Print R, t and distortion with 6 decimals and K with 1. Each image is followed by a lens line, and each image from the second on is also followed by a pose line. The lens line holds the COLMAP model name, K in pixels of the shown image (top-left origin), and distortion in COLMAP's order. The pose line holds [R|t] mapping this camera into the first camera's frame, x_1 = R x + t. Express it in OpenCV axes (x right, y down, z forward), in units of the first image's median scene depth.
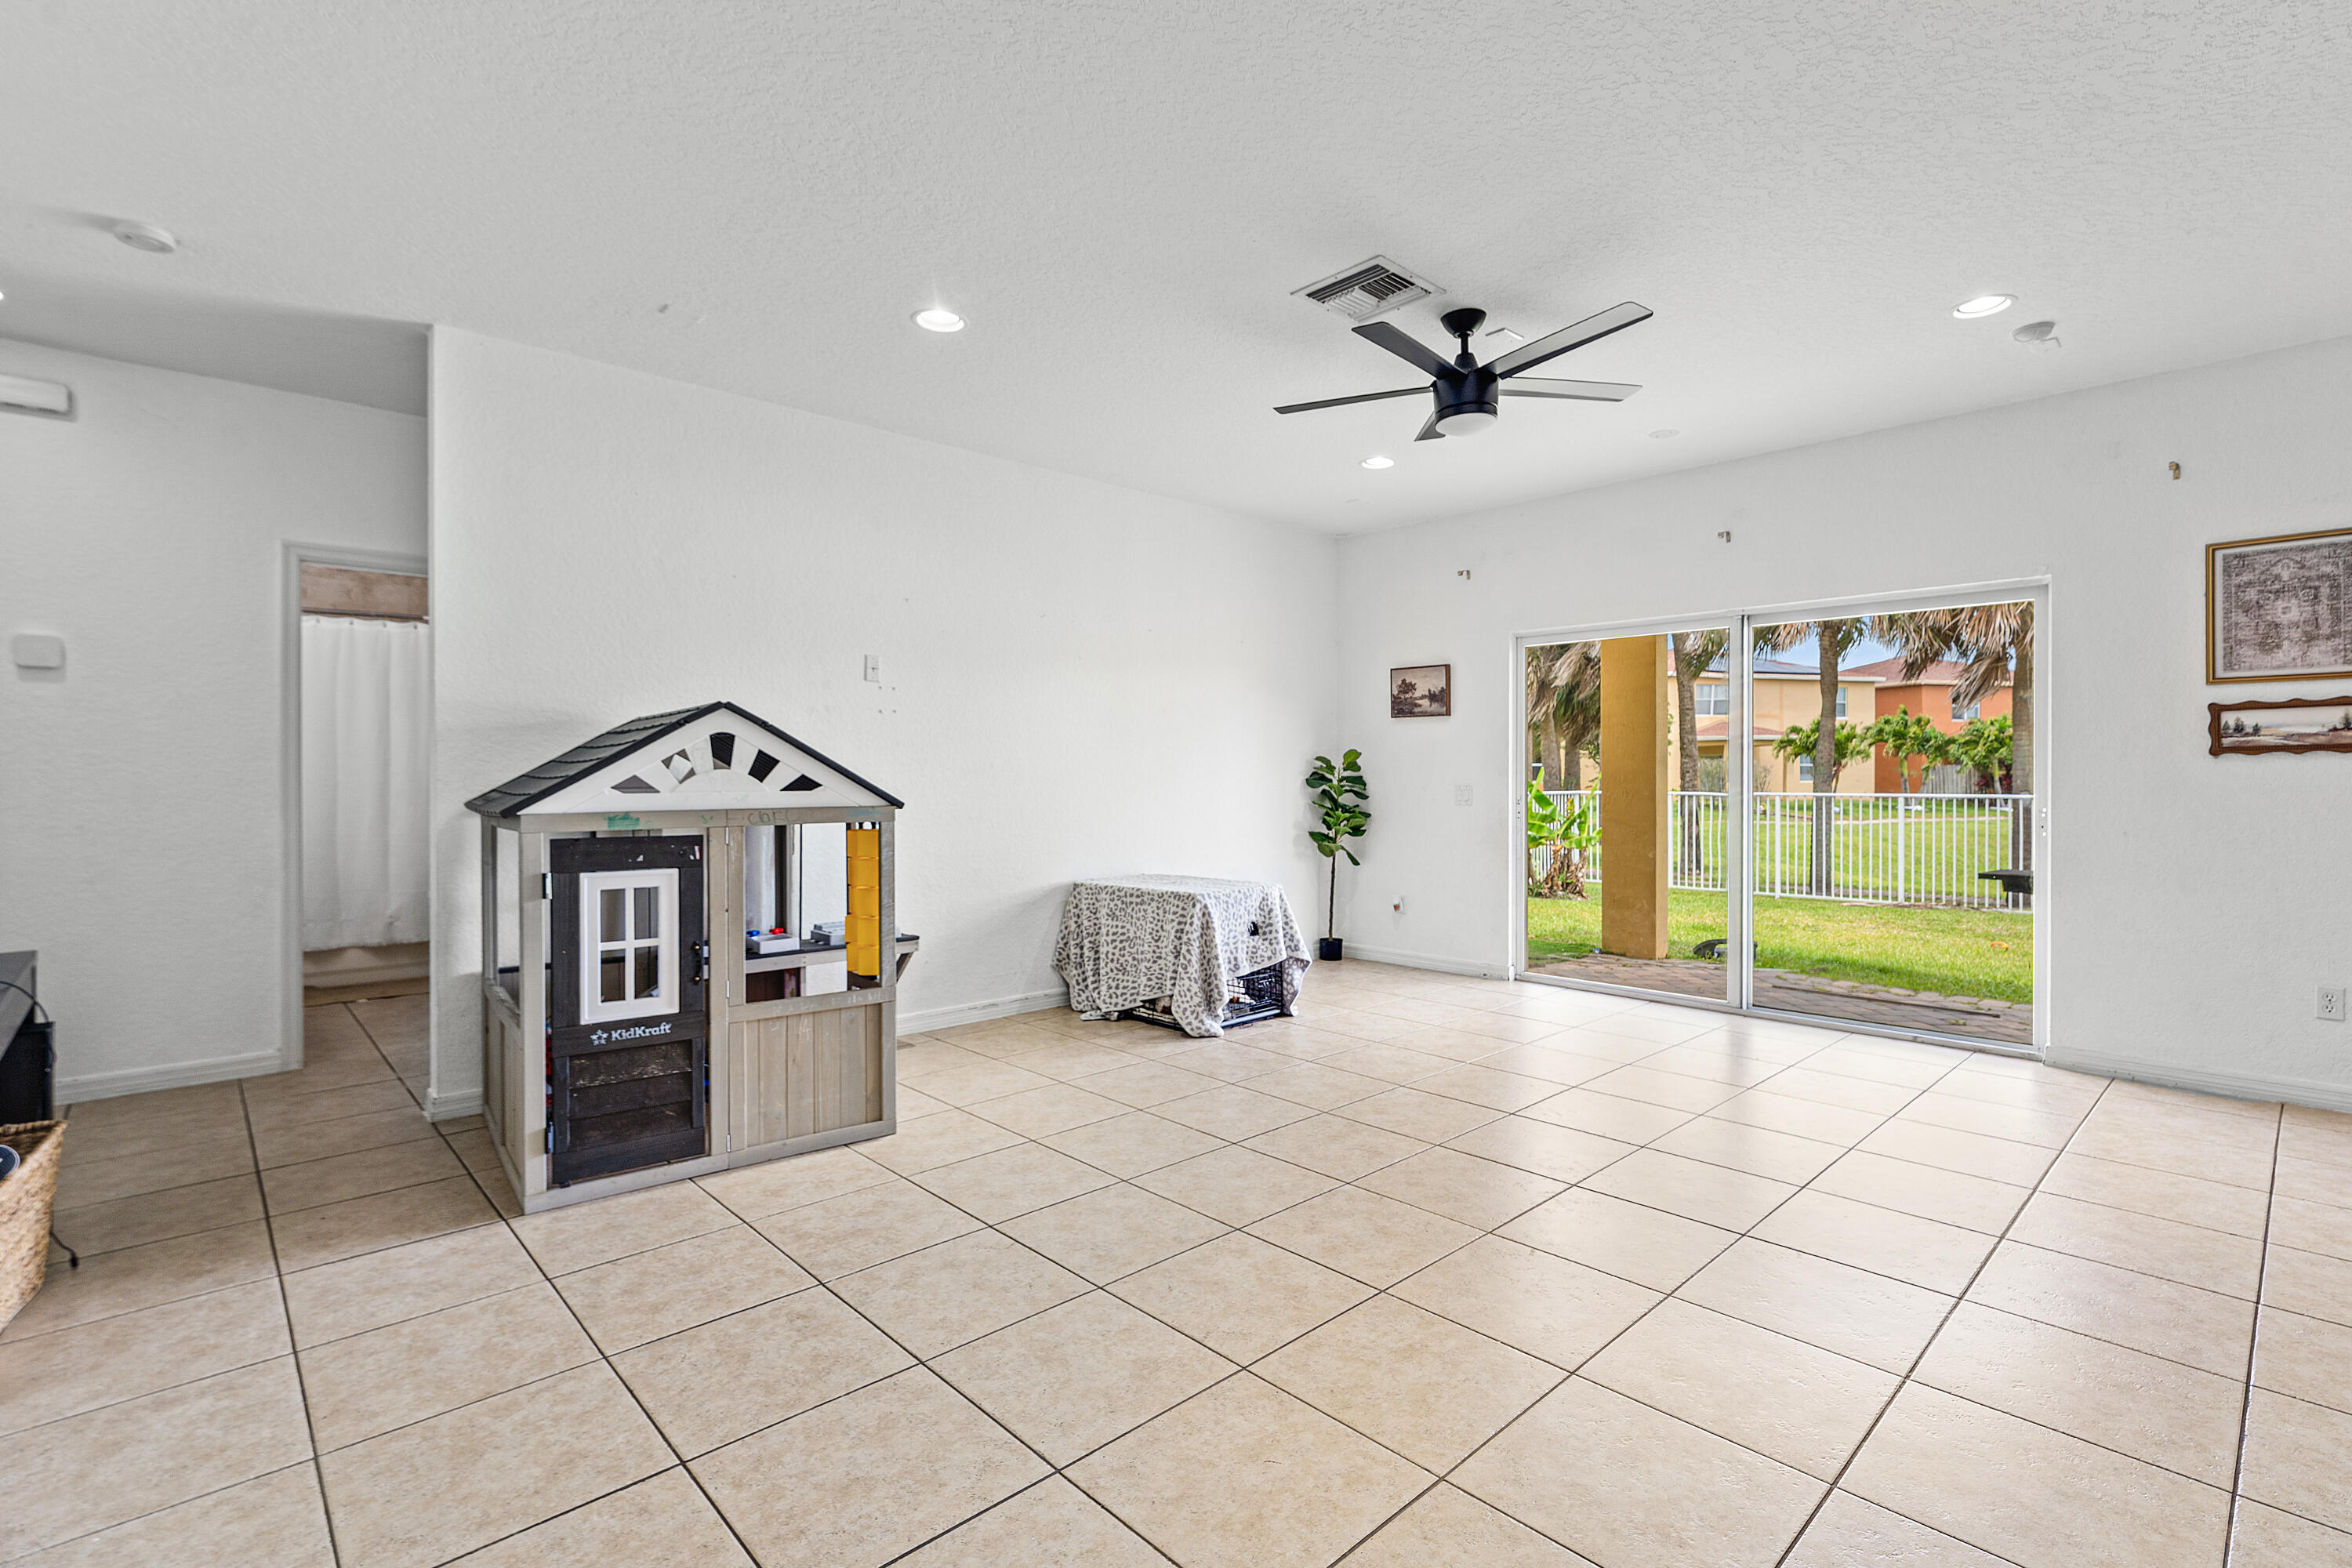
lens RADIAL K [[1066.7, 0, 1185.0], [0, 1066.7, 787.2], [0, 0, 1]] dist [-0.000059, -0.001045]
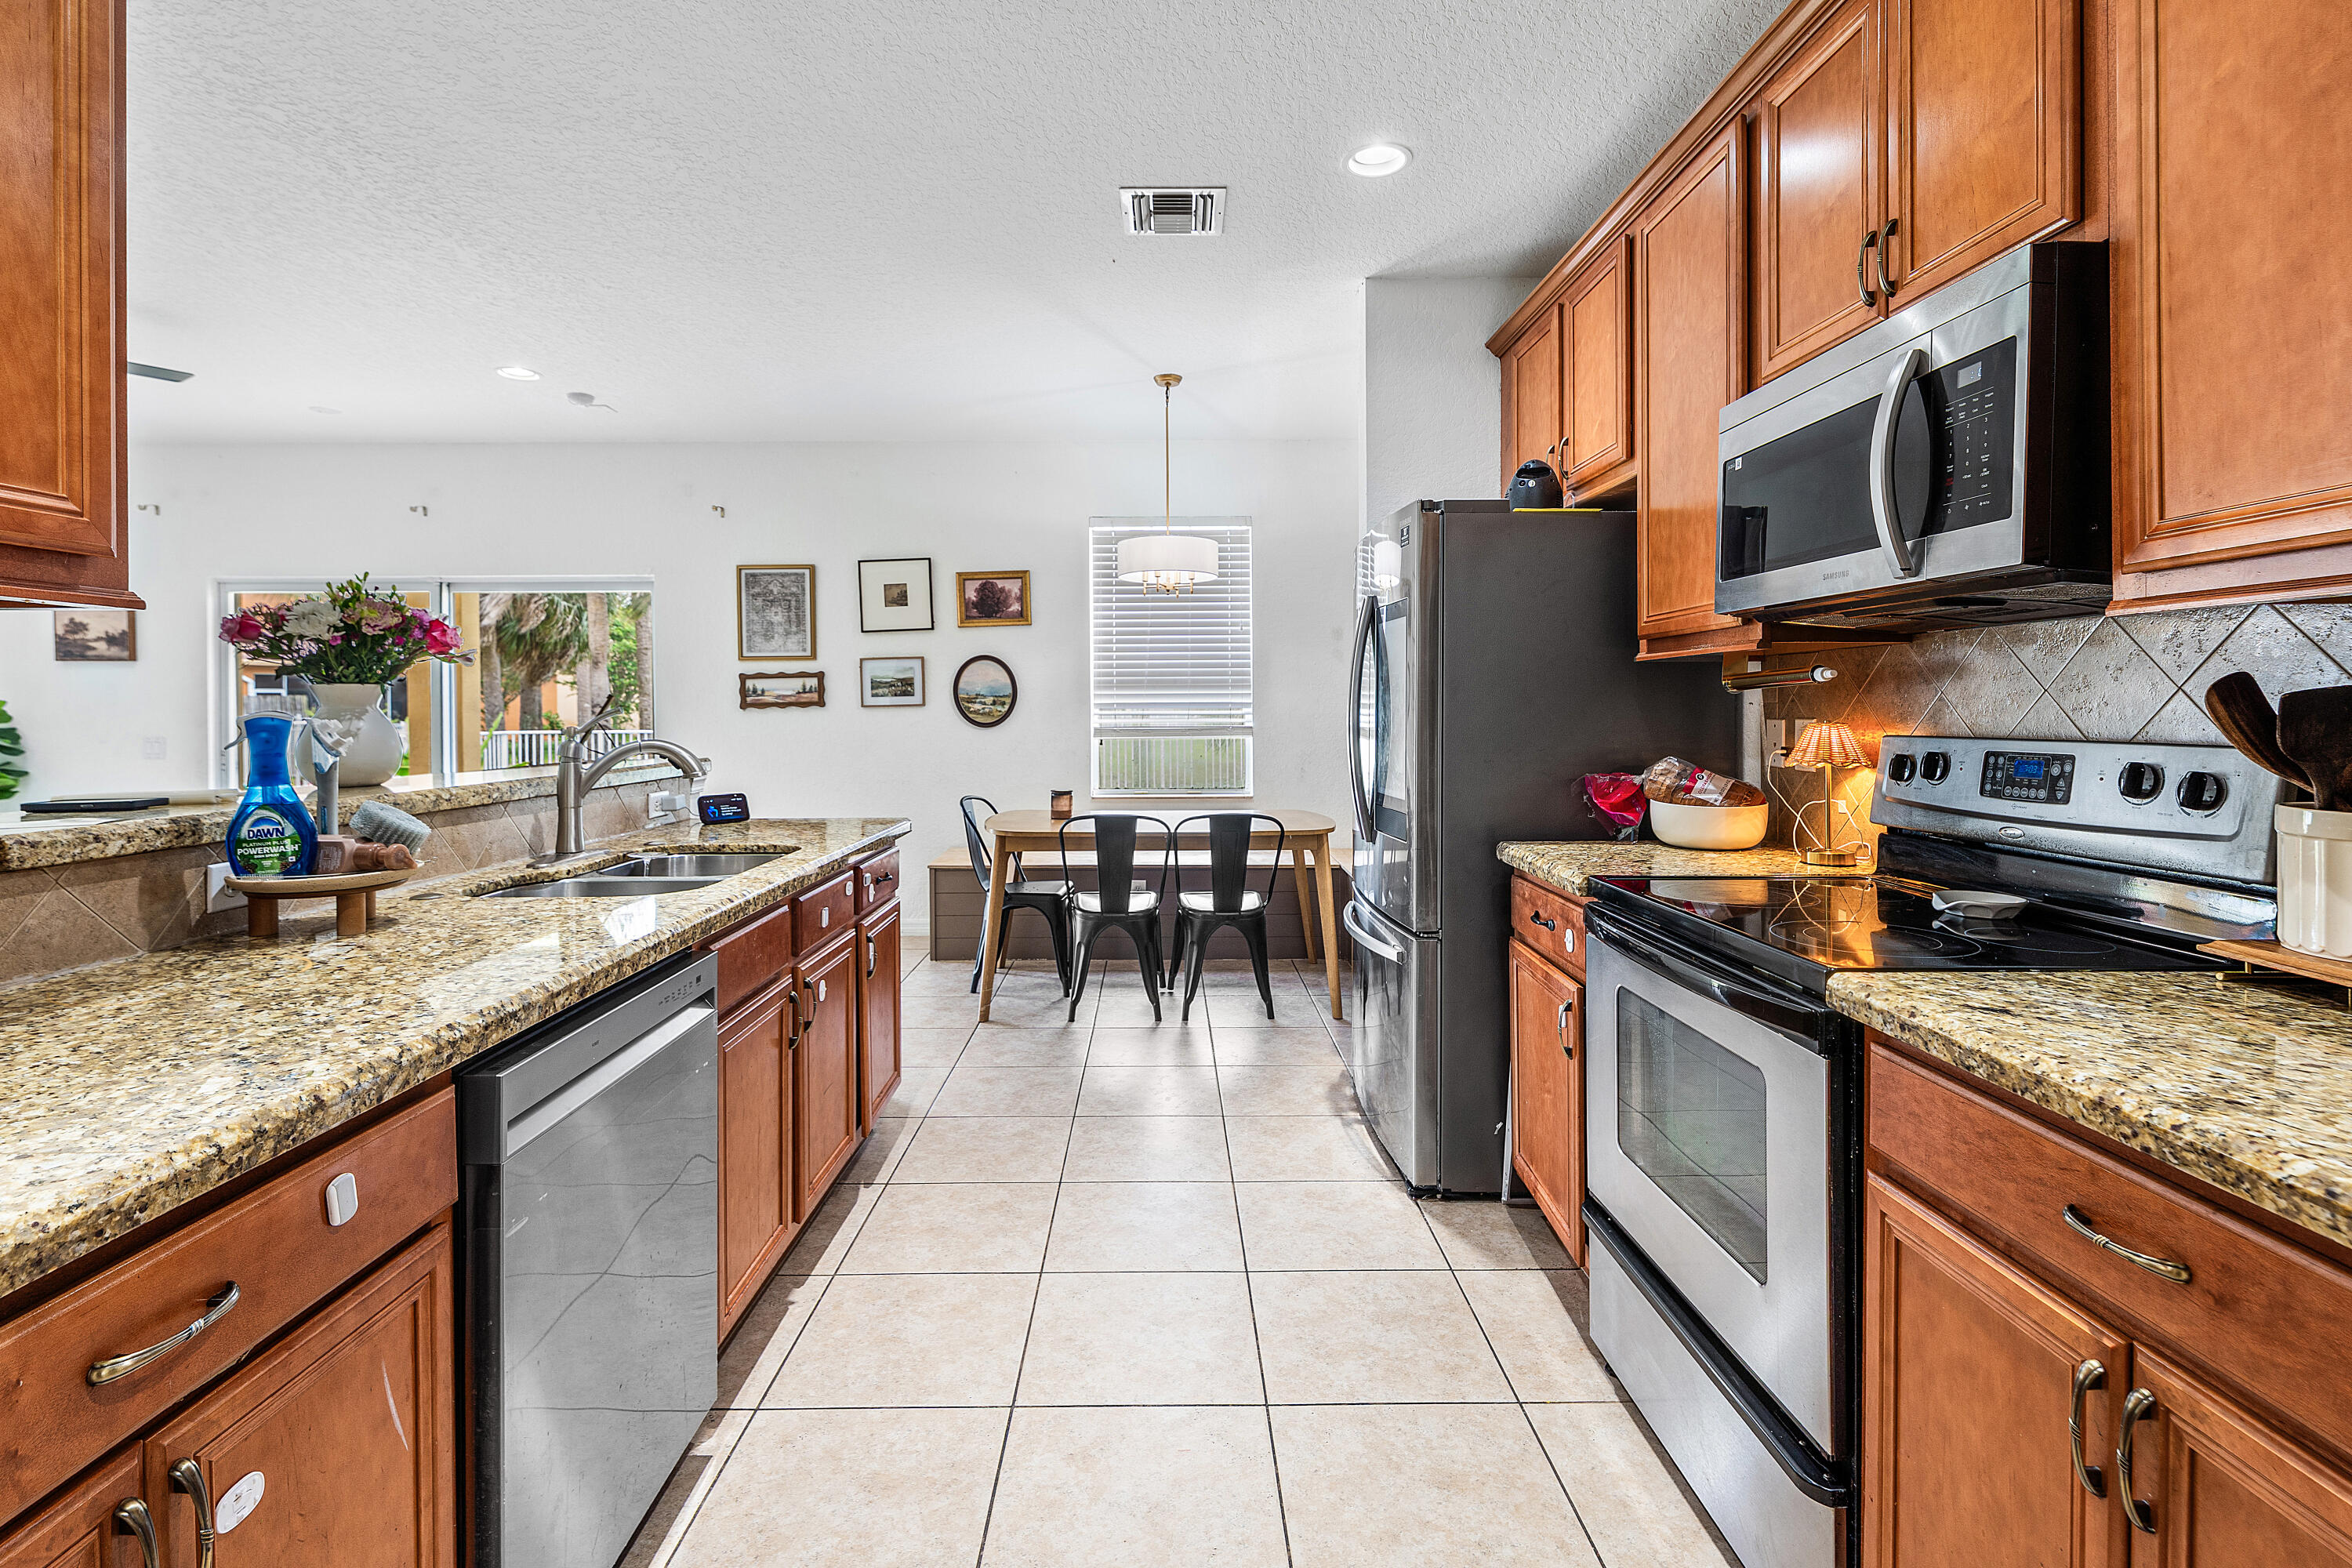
lens RADIAL K [[1066.7, 0, 1172.7], [0, 1066.7, 708.4], [0, 0, 1]] dist [-0.000059, -0.001045]
pose [[0.676369, -0.005731, 0.736540, 0.285837], [0.014322, 0.999883, -0.005372, -0.014067], [-0.736423, 0.014182, 0.676372, -0.444381]]
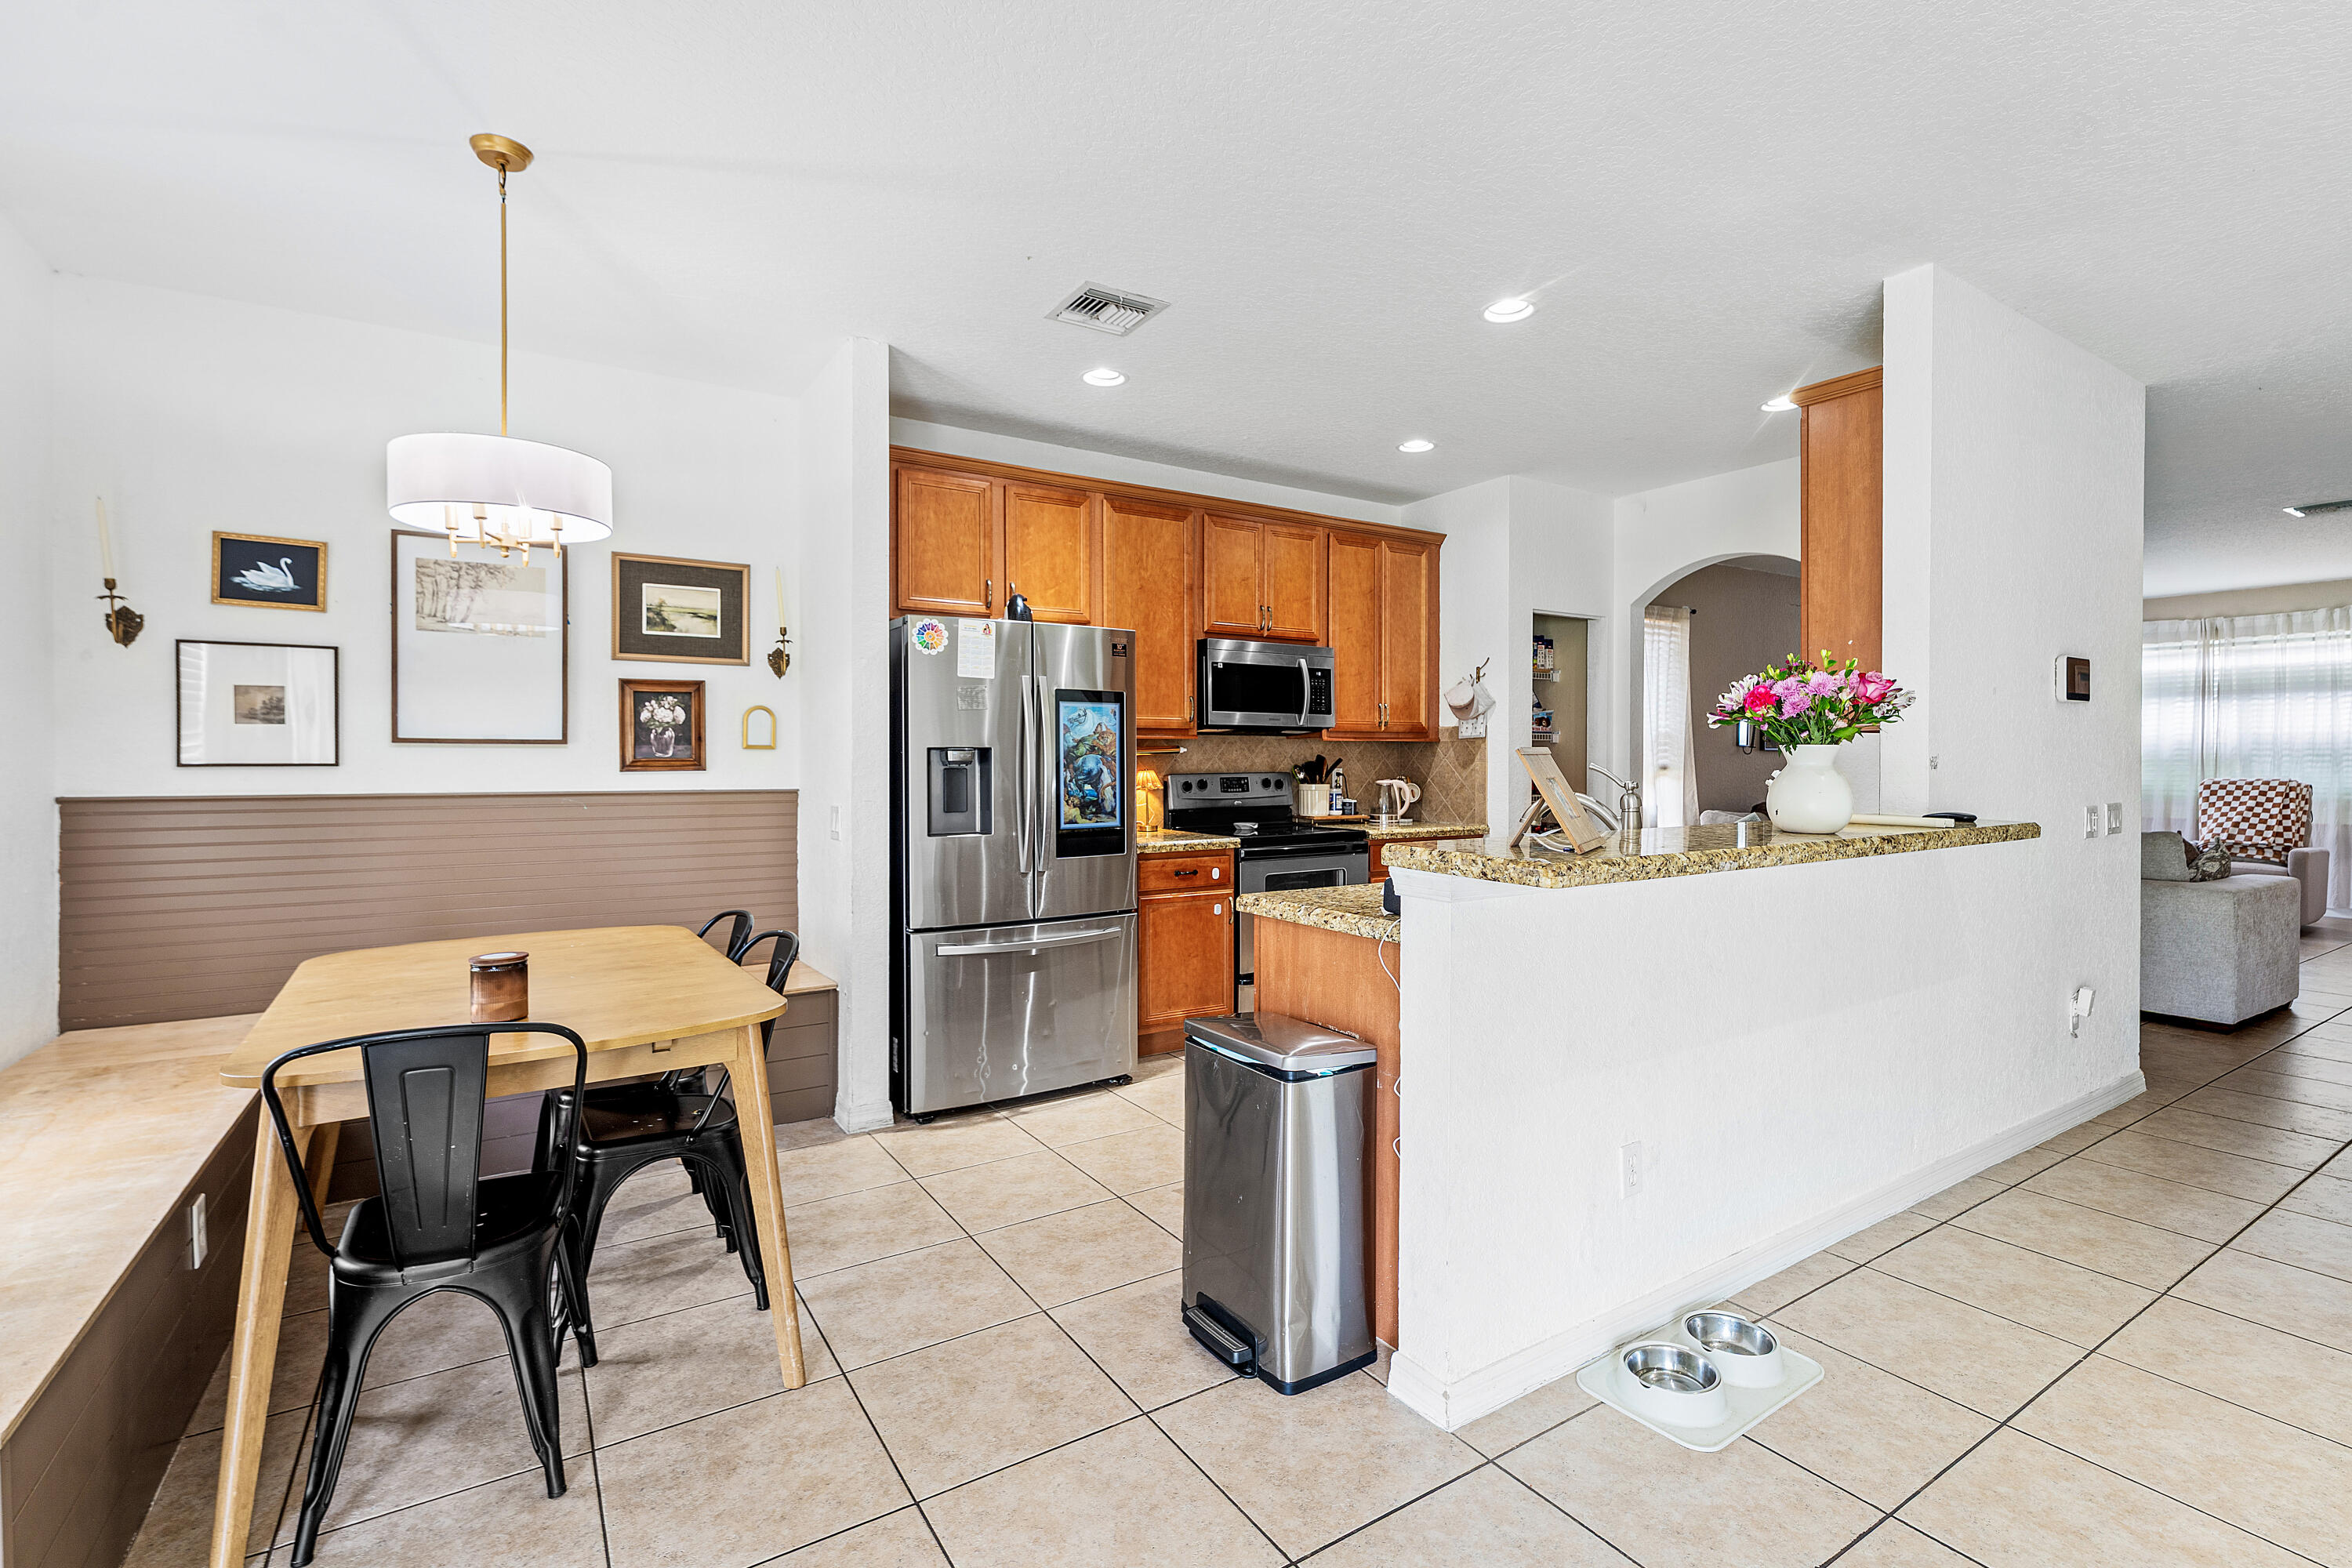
lens RADIAL K [[1066.7, 0, 1215.8], [0, 1066.7, 760.1], [0, 0, 1]] dist [-0.000059, -0.001045]
pose [[-0.985476, -0.000160, 0.169817, 0.643800], [0.002465, 0.999881, 0.015250, -0.036984], [-0.169799, 0.015447, -0.985358, 0.977391]]
